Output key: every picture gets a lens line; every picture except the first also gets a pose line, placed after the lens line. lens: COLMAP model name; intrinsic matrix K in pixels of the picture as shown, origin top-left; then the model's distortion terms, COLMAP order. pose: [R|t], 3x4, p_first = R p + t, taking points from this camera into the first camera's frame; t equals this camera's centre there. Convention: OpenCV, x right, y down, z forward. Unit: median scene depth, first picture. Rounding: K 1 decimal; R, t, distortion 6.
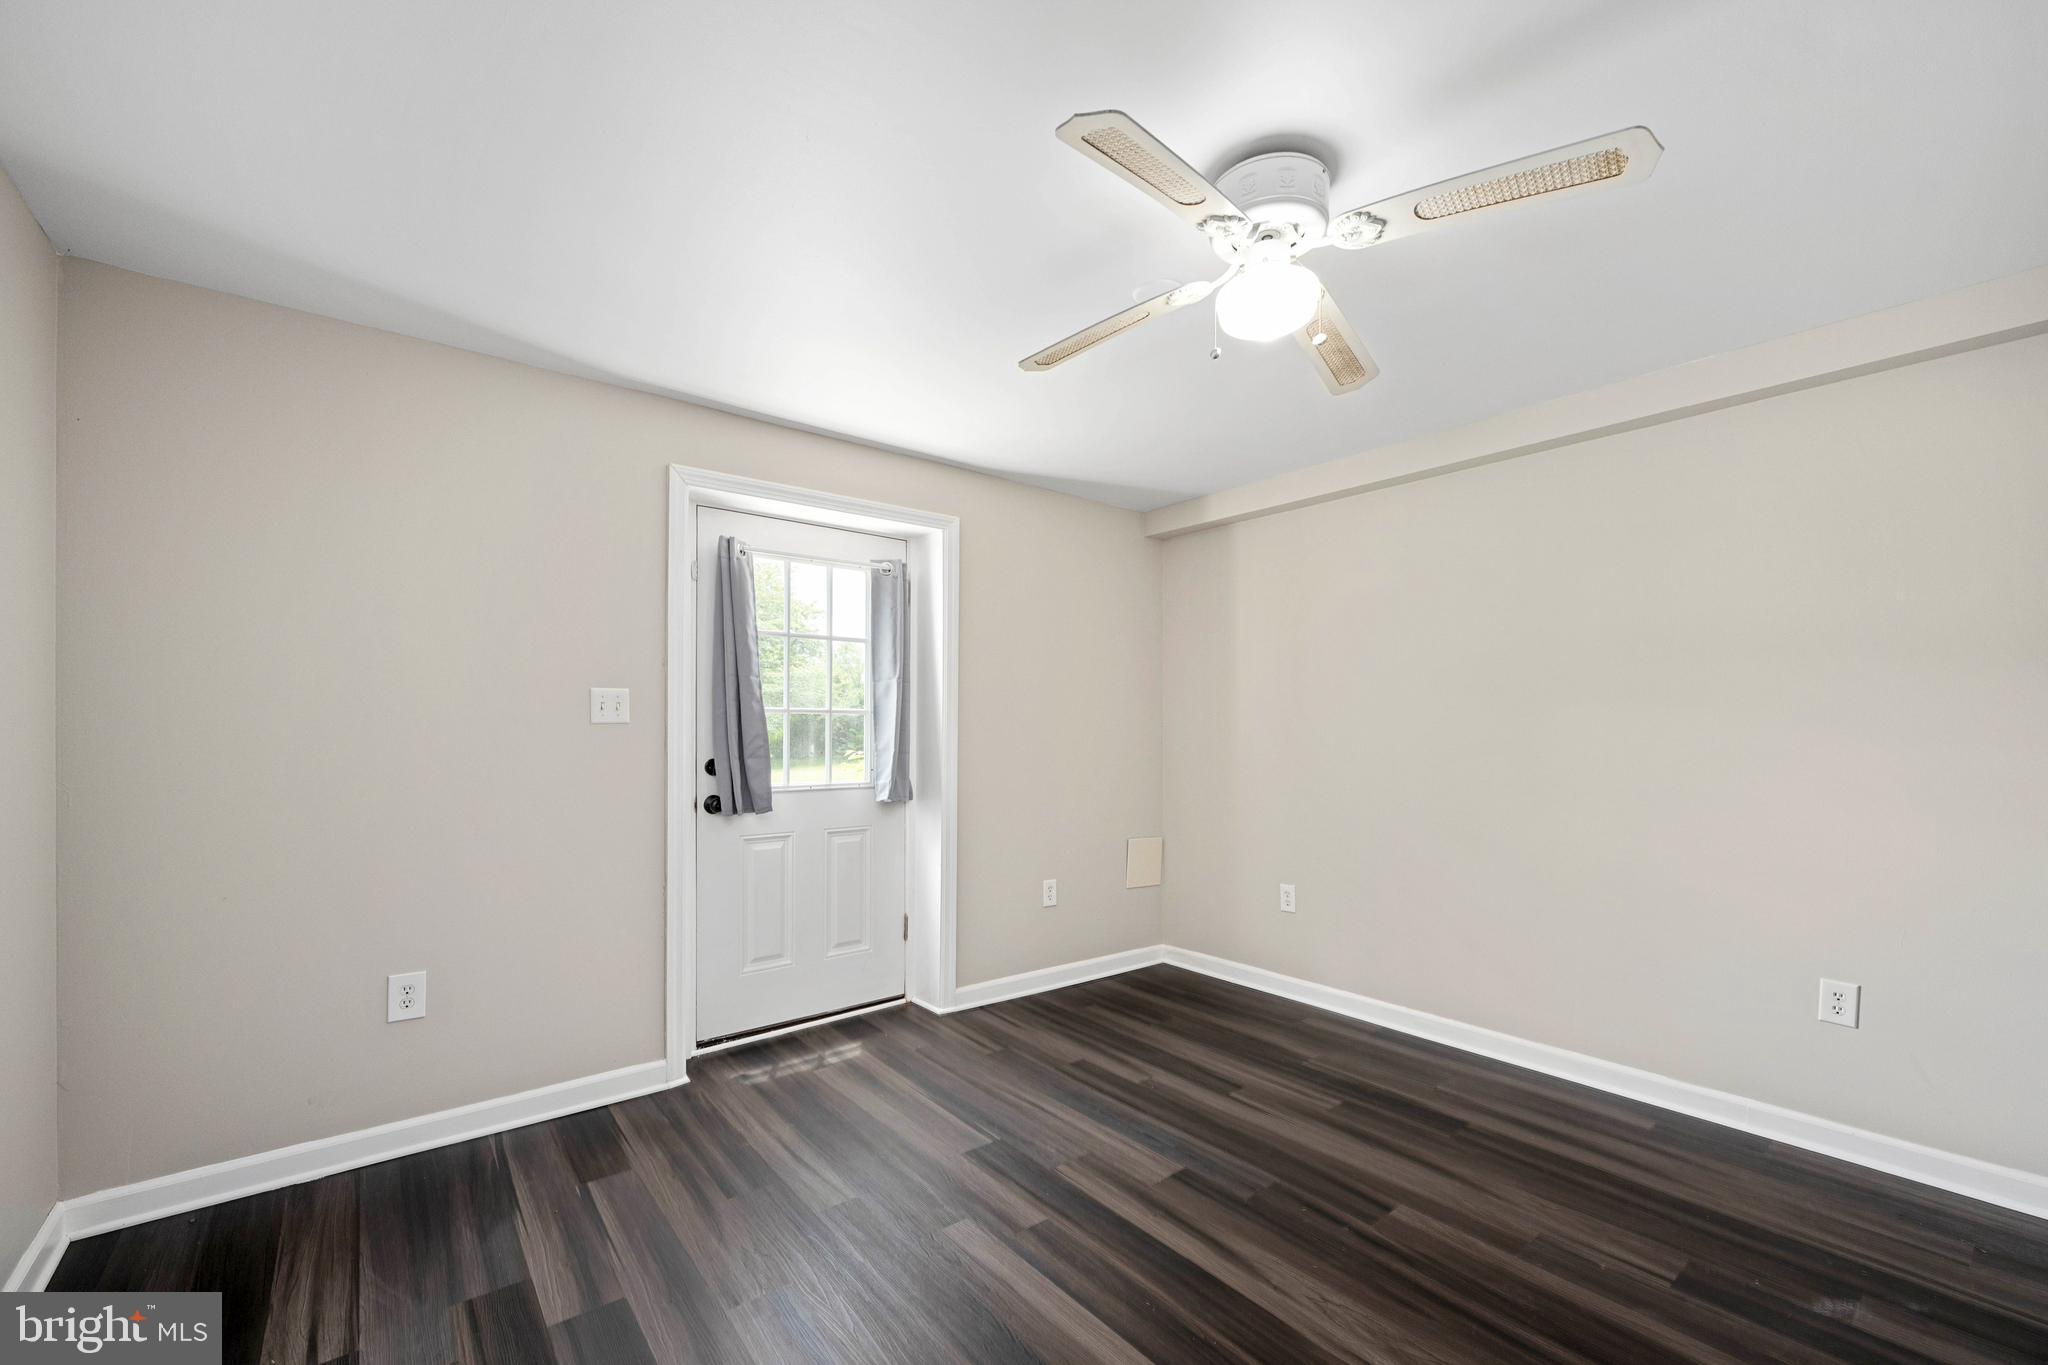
lens RADIAL K [[836.4, 0, 1027.3], [0, 836.4, 753.0], [0, 0, 1]] dist [0.000999, 0.000010]
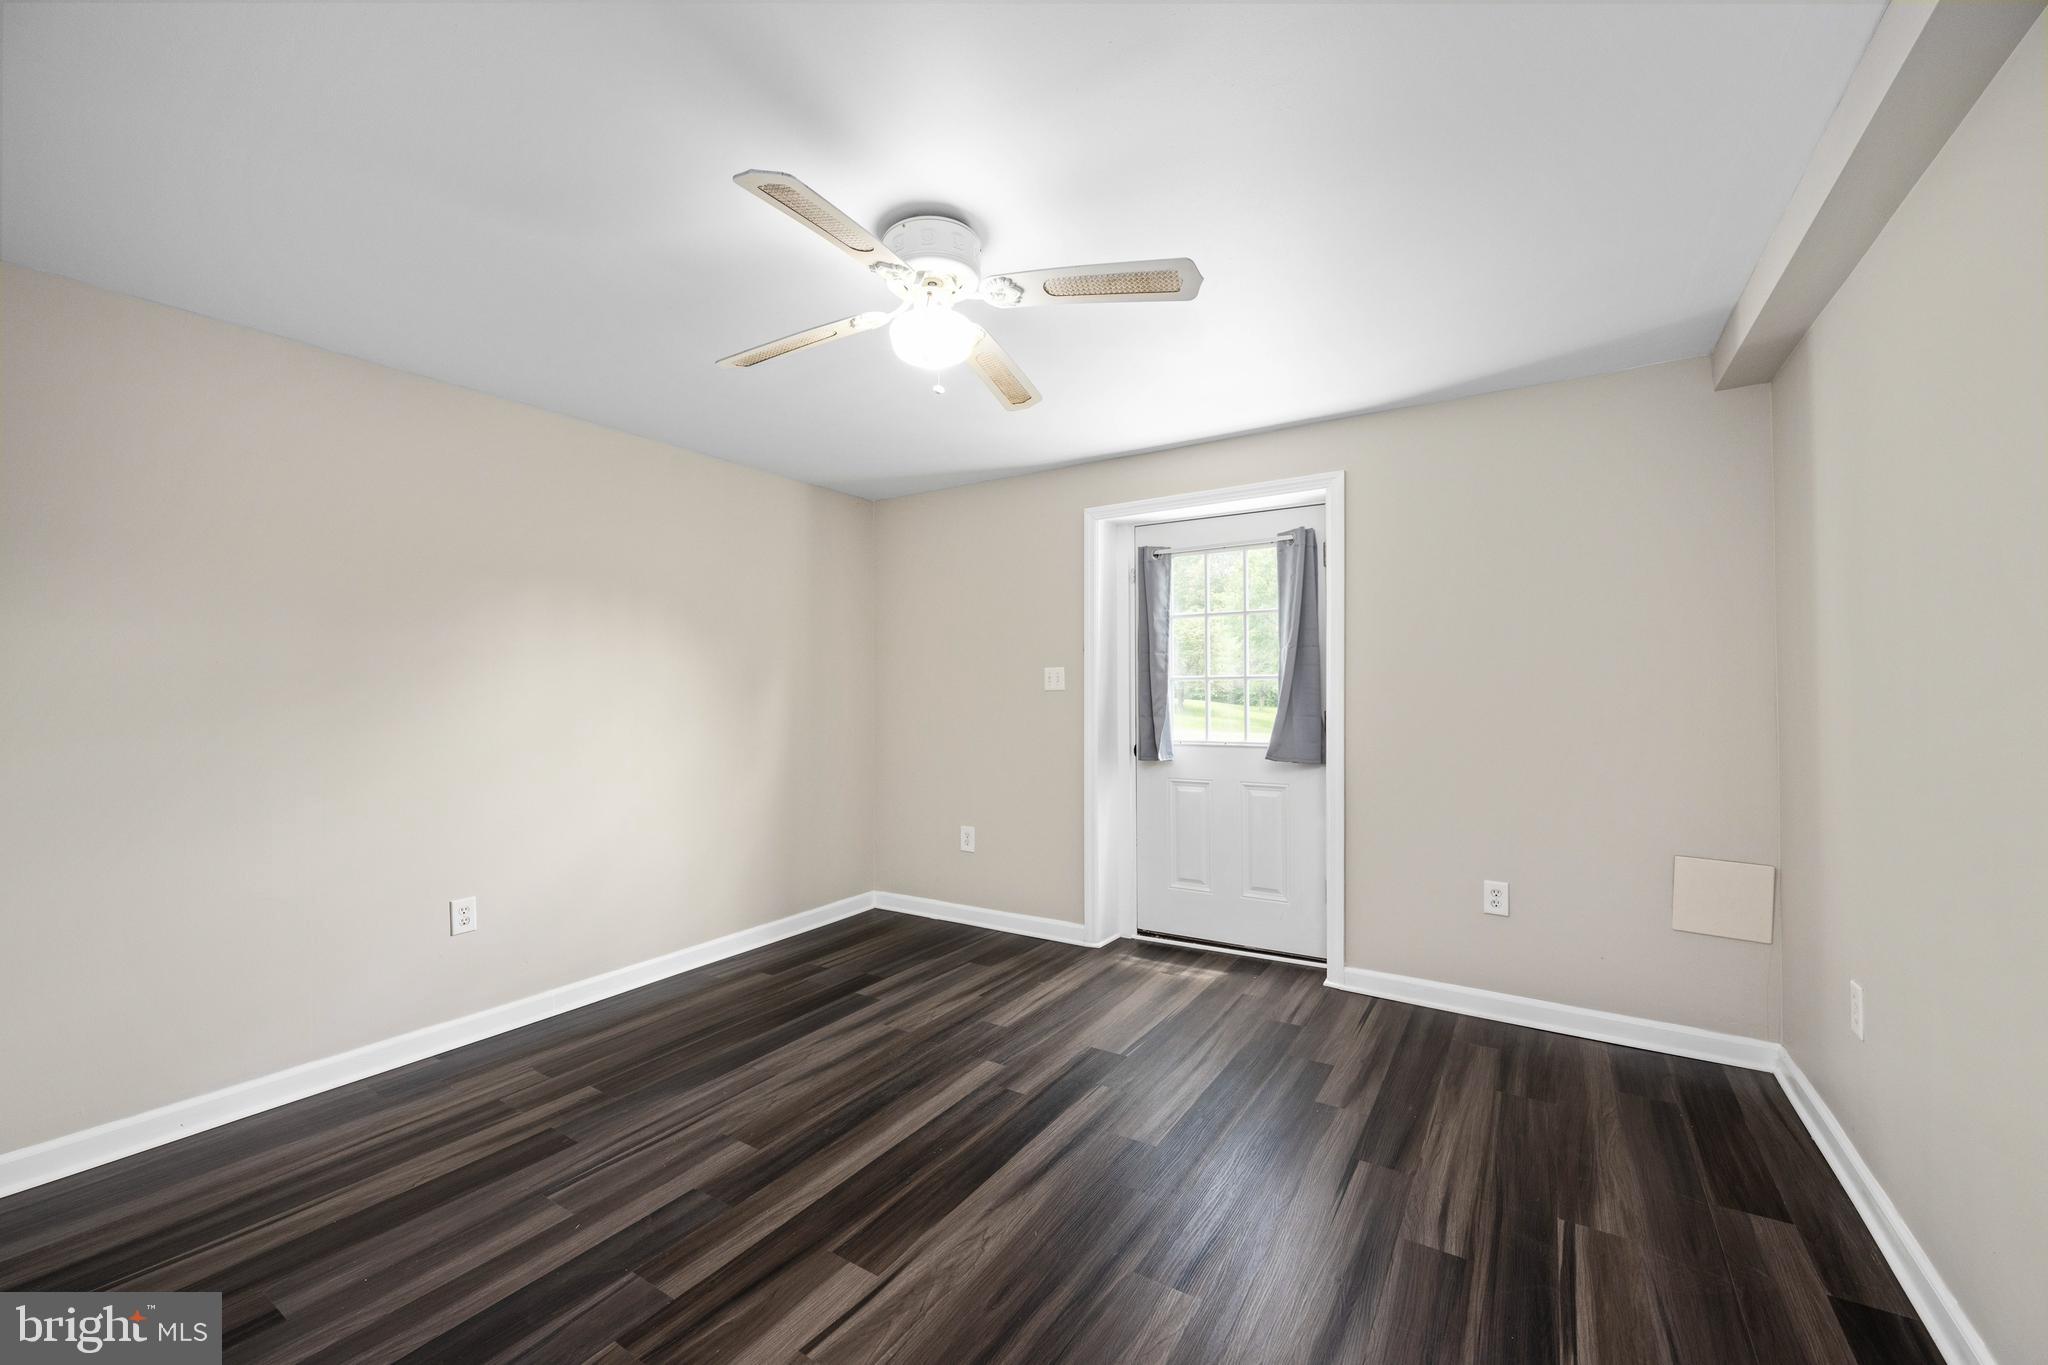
lens RADIAL K [[811.9, 0, 1025.8], [0, 811.9, 693.0], [0, 0, 1]] dist [0.000766, -0.000199]
pose [[0.317862, -0.010420, -0.948080, 0.767714], [-0.021349, 0.999607, -0.018144, -0.002488], [0.947897, 0.026008, 0.317515, 0.410155]]
